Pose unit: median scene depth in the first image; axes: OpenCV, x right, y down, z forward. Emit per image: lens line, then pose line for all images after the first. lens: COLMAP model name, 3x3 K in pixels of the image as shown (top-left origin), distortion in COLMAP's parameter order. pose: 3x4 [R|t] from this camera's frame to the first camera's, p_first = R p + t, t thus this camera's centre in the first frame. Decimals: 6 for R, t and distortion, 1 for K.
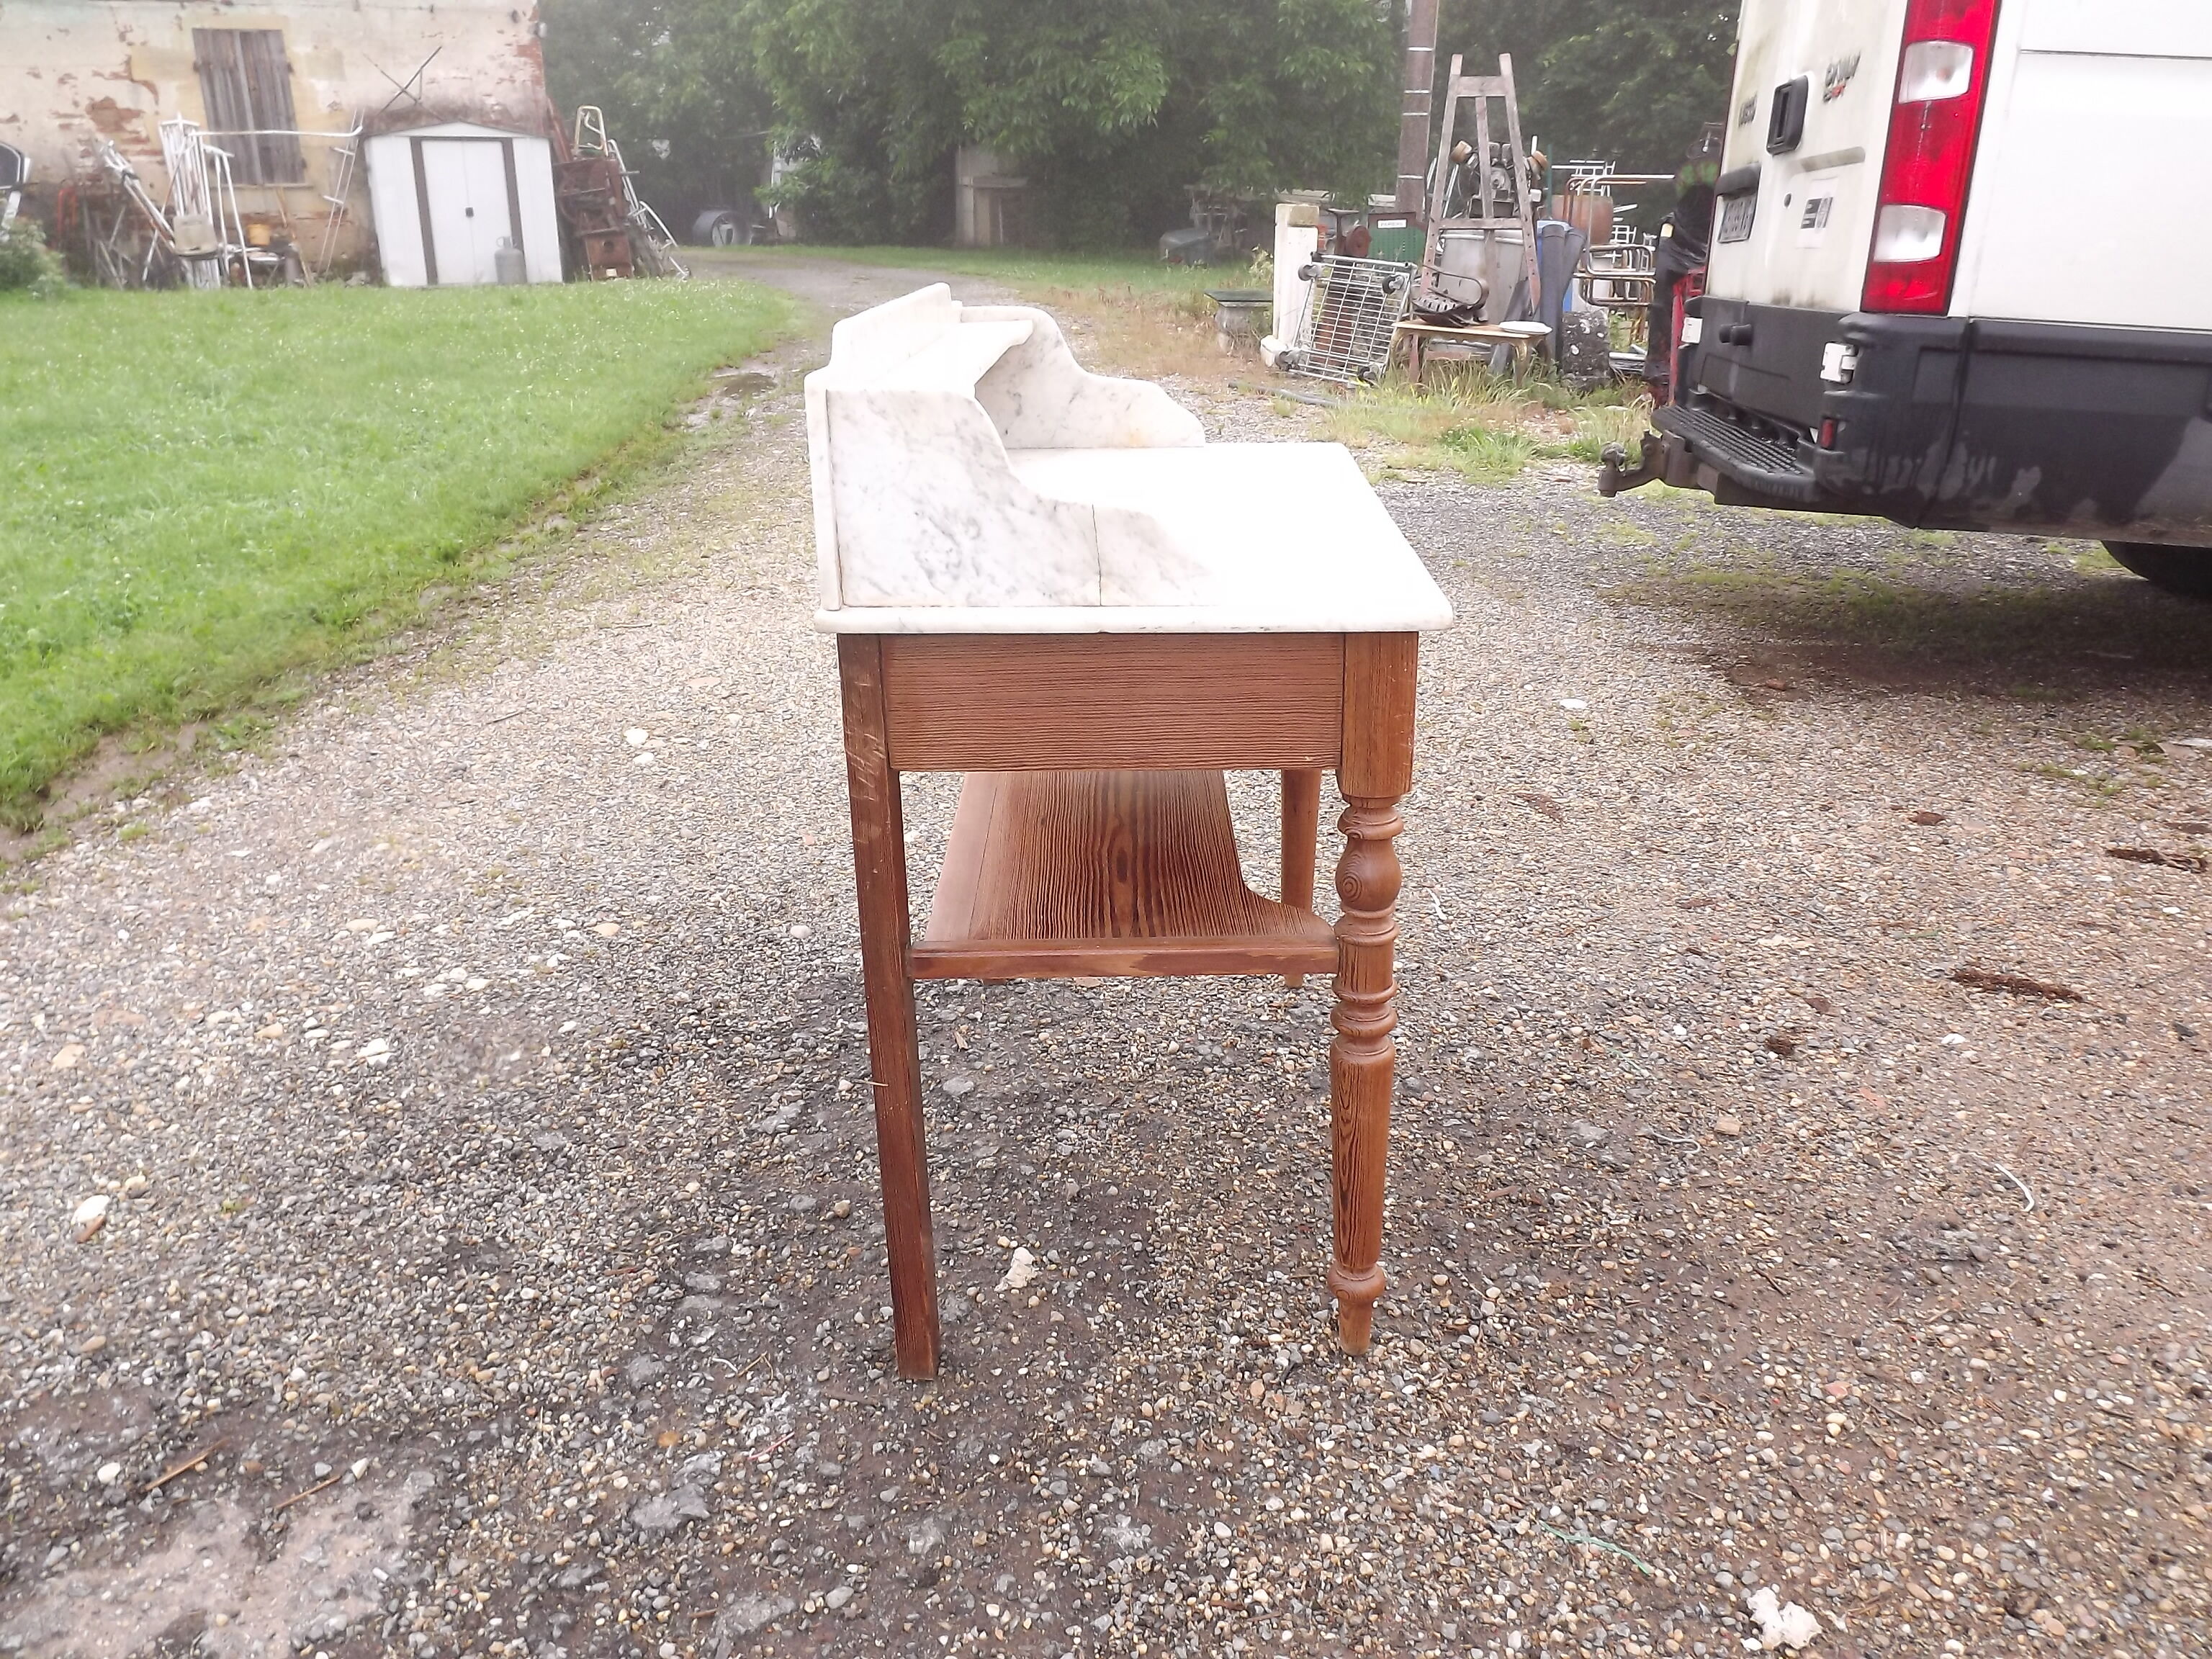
lens RADIAL K [[1578.5, 0, 1151.8], [0, 1578.5, 832.2], [0, 0, 1]] dist [-0.069414, 0.046777]
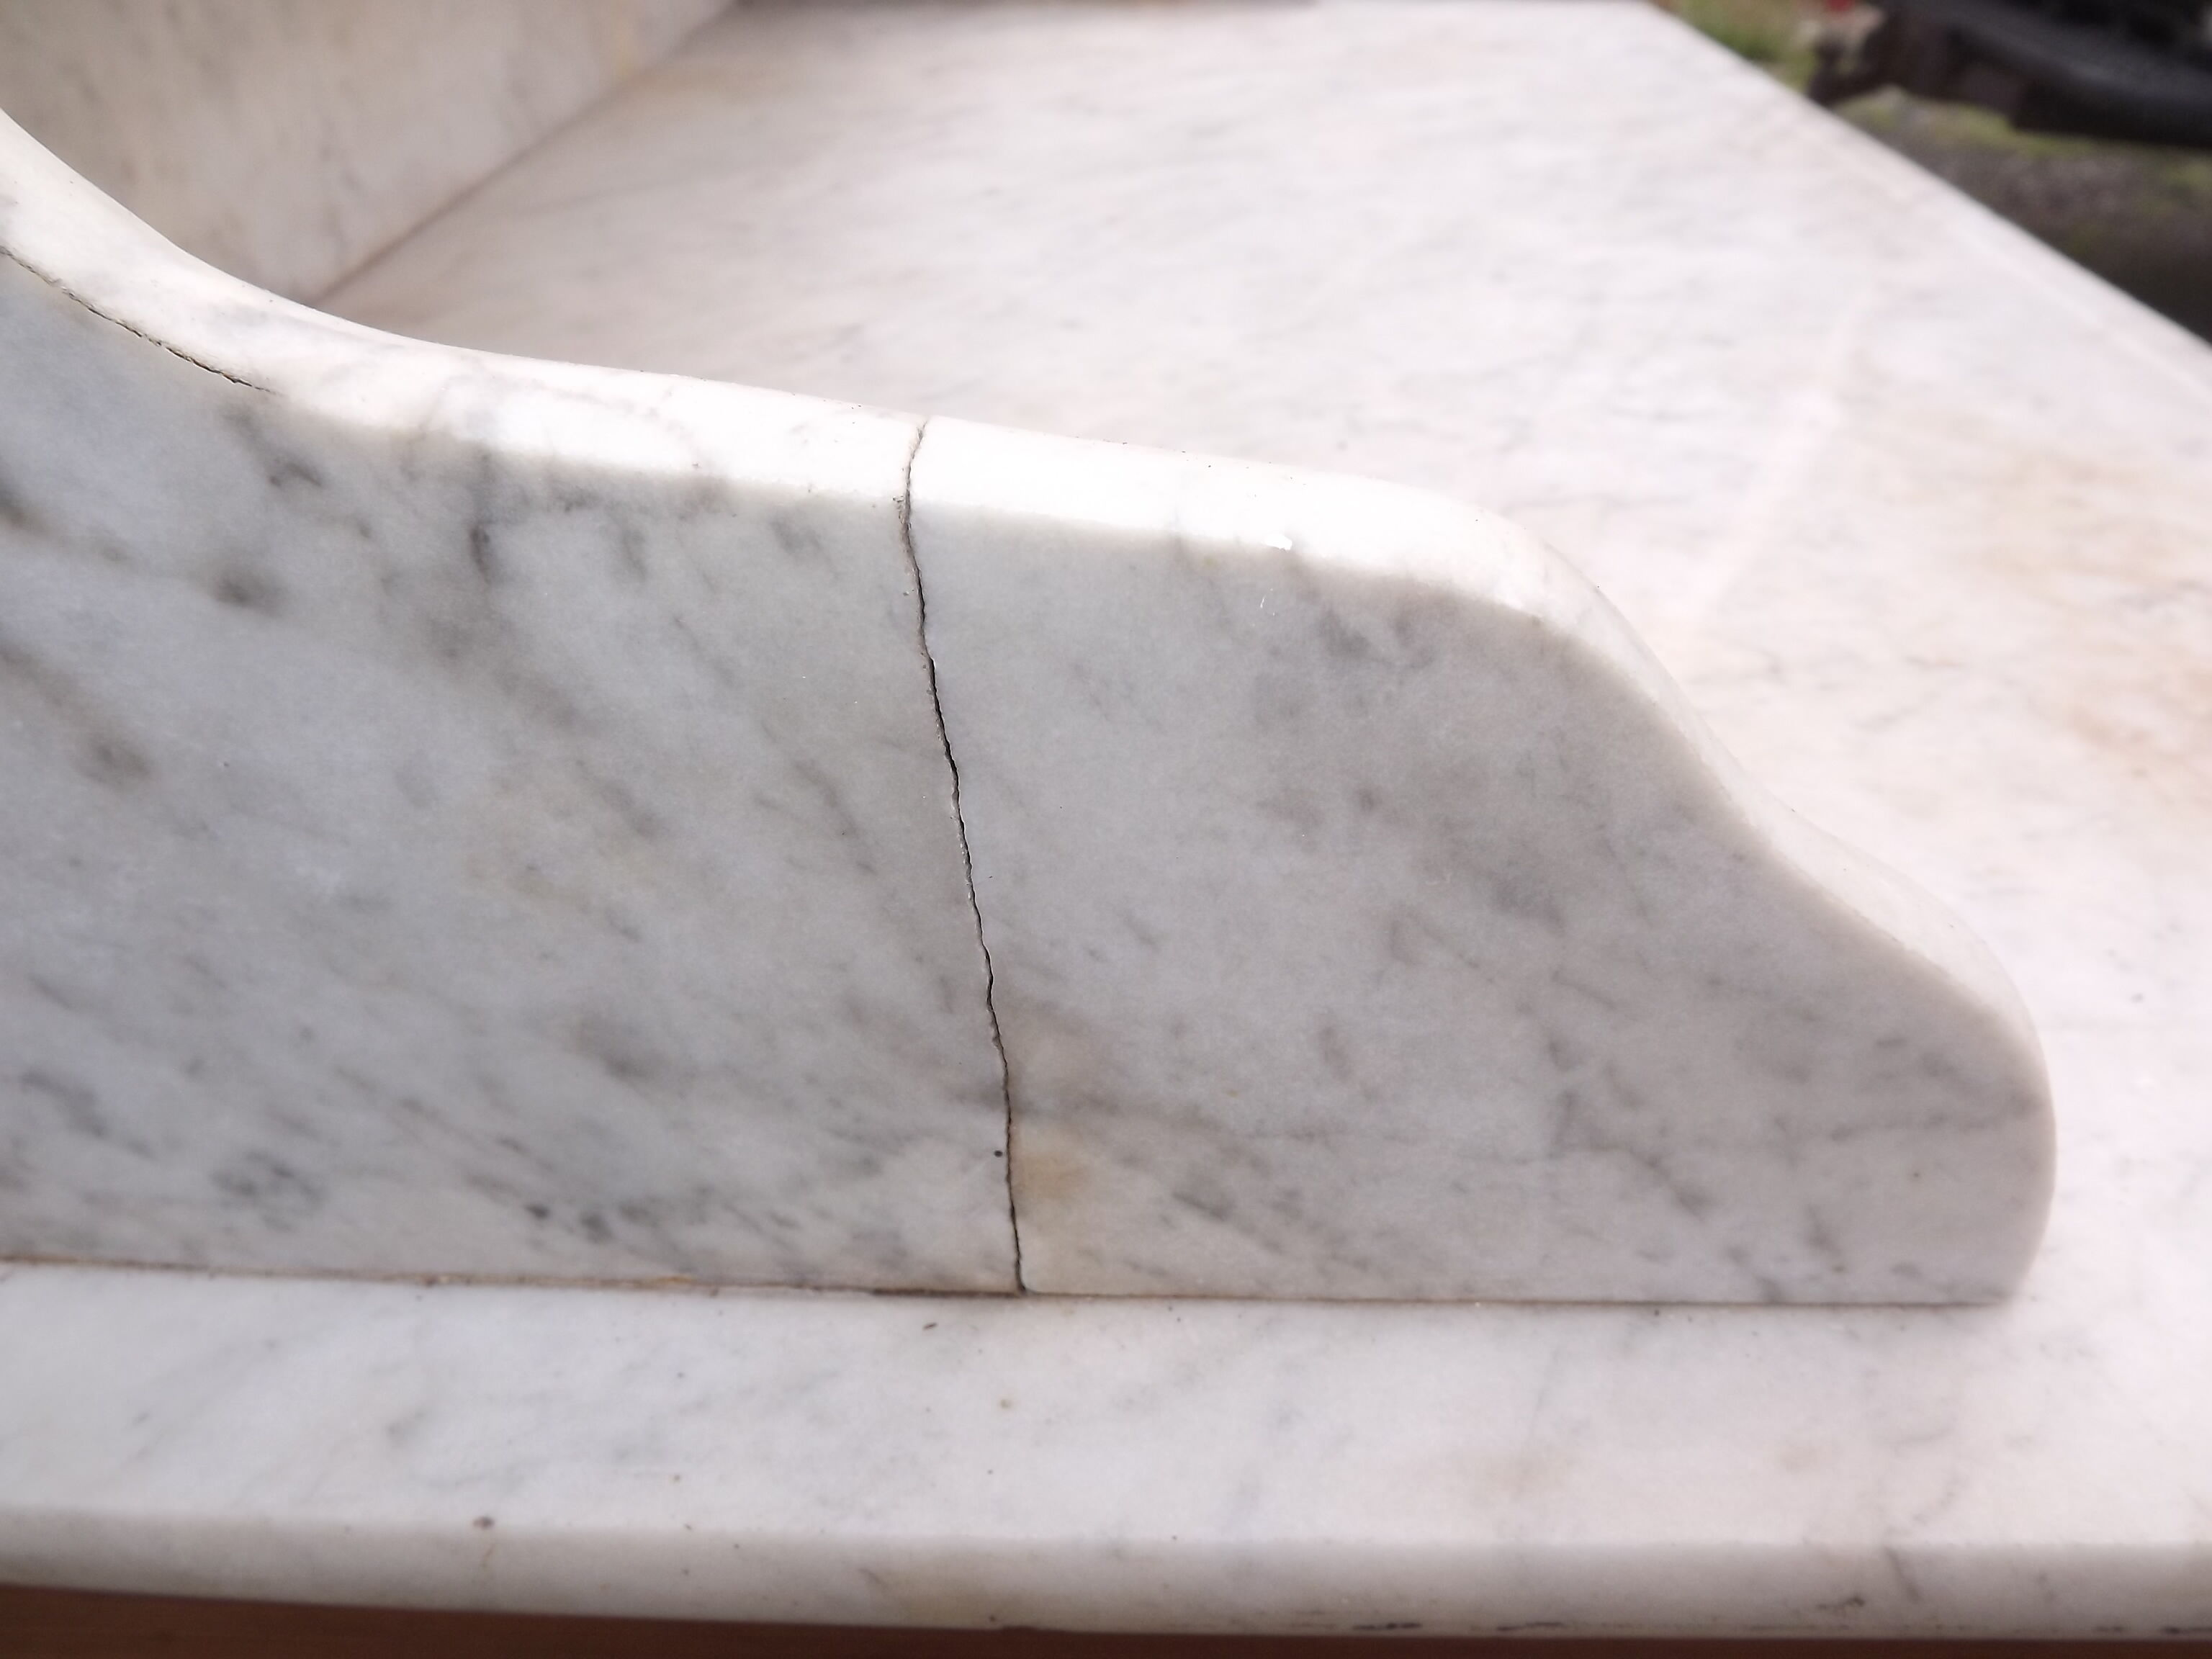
lens RADIAL K [[1586.6, 0, 1118.0], [0, 1586.6, 831.3], [0, 0, 1]] dist [-0.060724, 0.023762]
pose [[0.999954, 0.009487, -0.001568, -0.006332], [-0.008875, 0.973307, 0.229335, -0.052198], [0.003701, -0.229310, 0.973346, 0.225722]]
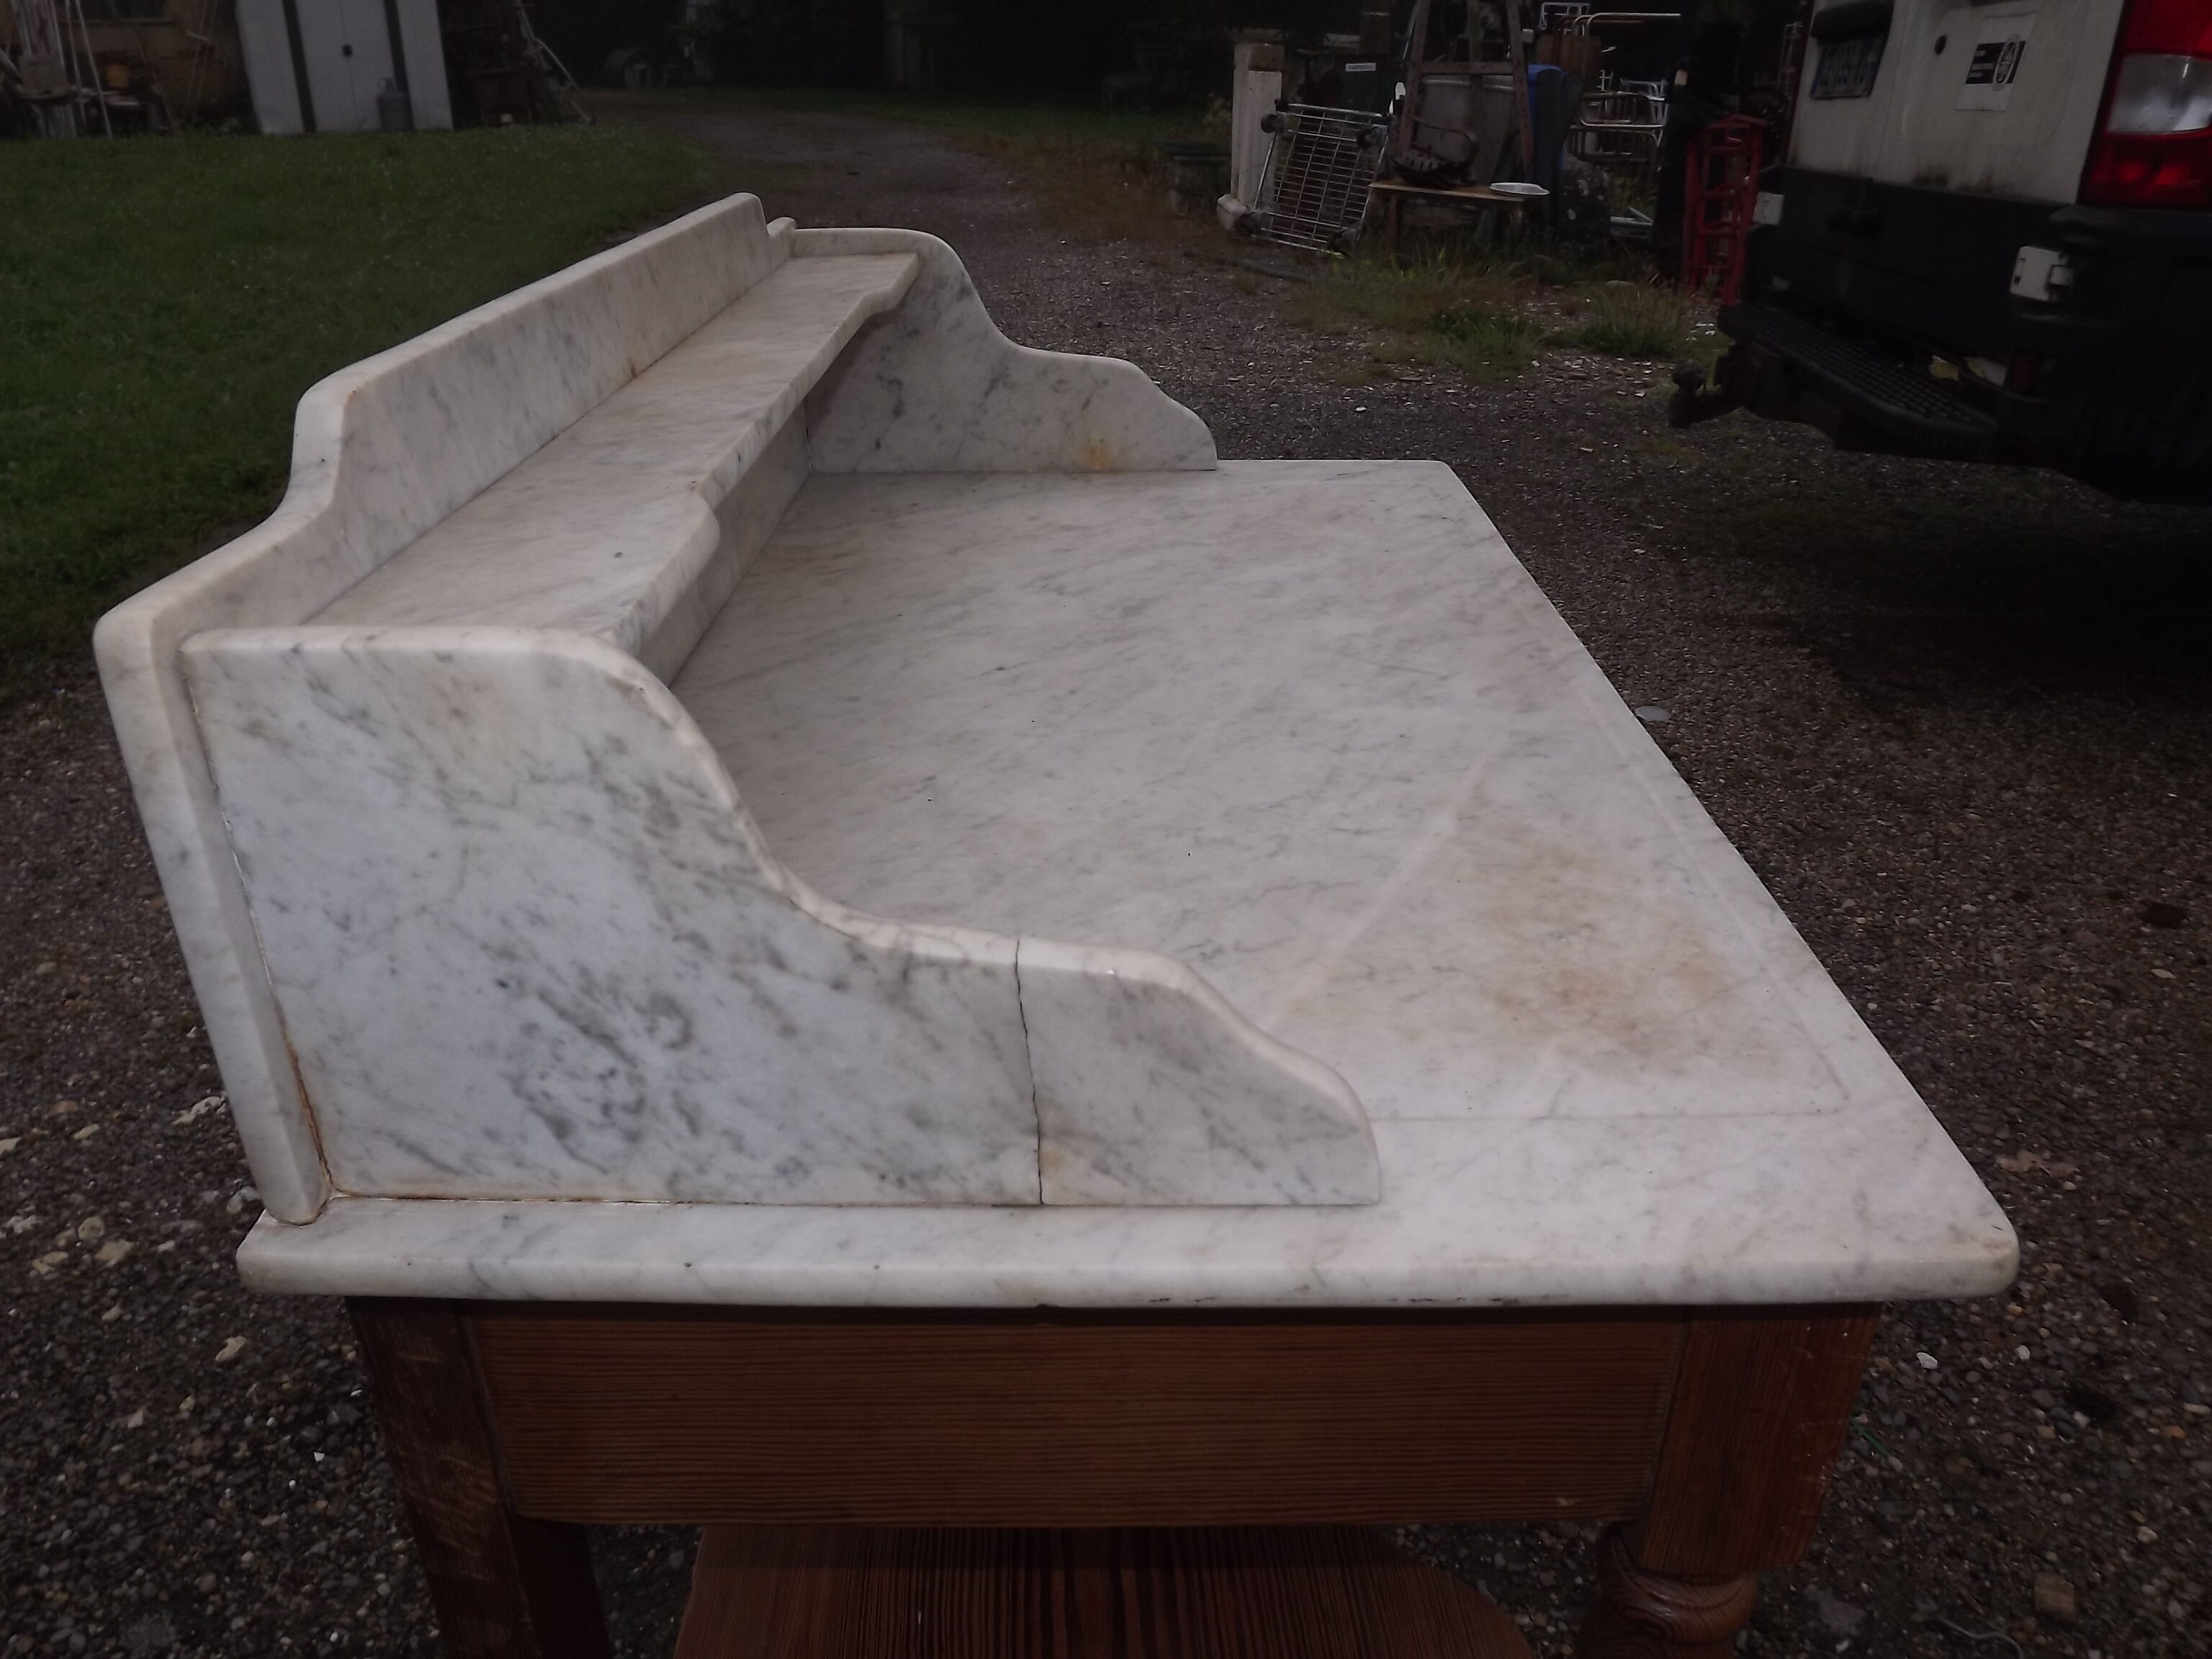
lens RADIAL K [[1586.6, 0, 1118.0], [0, 1586.6, 831.3], [0, 0, 1]] dist [-0.060724, 0.023762]
pose [[0.999879, -0.002361, 0.015376, -0.005125], [0.001055, 0.996431, 0.084400, -0.065723], [-0.015520, -0.084374, 0.996313, 0.163900]]
